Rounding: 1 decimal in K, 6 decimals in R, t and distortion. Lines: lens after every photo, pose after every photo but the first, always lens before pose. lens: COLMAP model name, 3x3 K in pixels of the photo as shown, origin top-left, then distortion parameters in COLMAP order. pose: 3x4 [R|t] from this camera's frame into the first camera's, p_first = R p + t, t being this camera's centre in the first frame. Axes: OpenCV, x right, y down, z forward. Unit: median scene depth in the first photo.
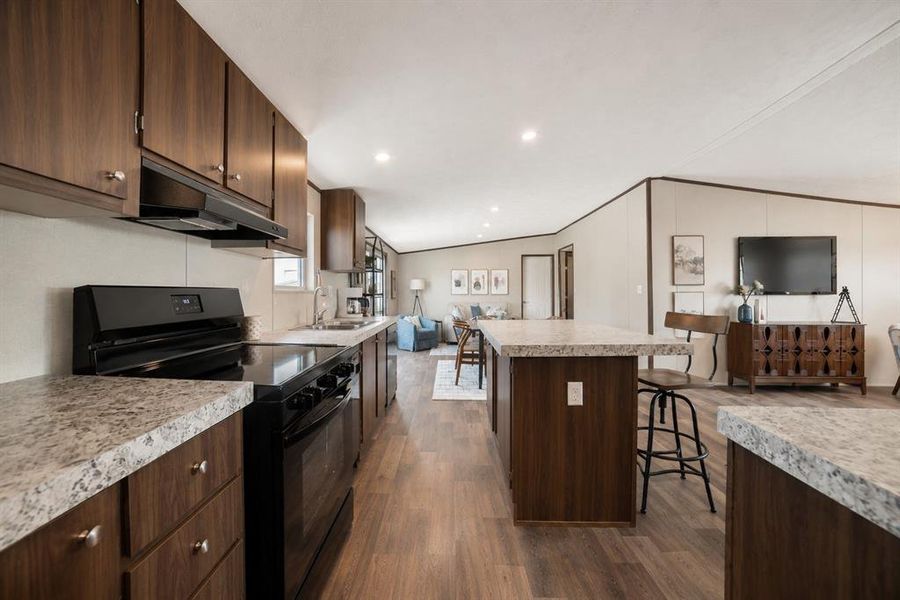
lens RADIAL K [[399.6, 0, 450.0], [0, 399.6, 300.0], [0, 0, 1]] dist [-0.000037, 0.000027]
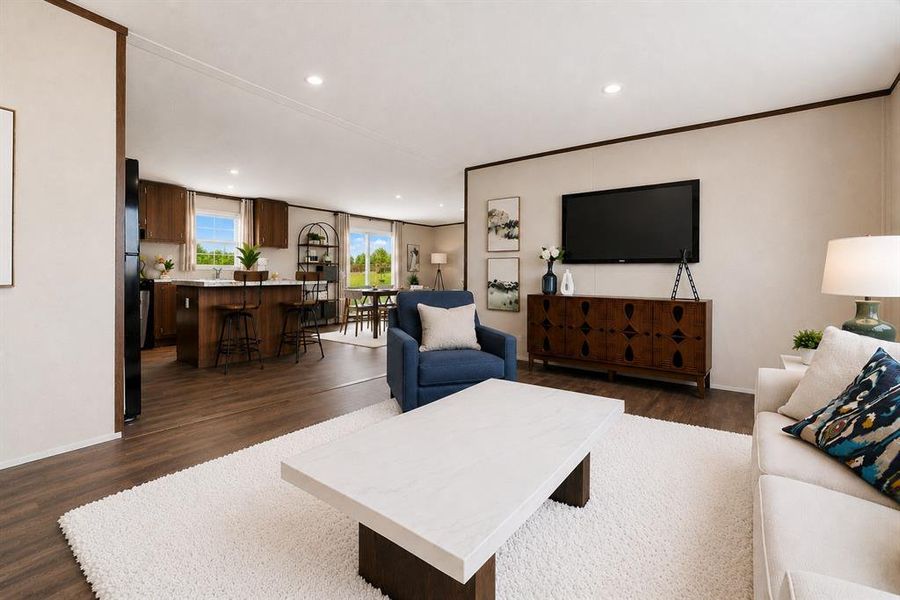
lens RADIAL K [[399.6, 0, 450.0], [0, 399.6, 300.0], [0, 0, 1]] dist [-0.000037, 0.000027]
pose [[0.832085, 0.047812, -0.552584, 1.017185], [-0.022187, 0.998349, 0.052972, 0.030201], [0.554204, -0.031818, 0.831772, 0.148339]]
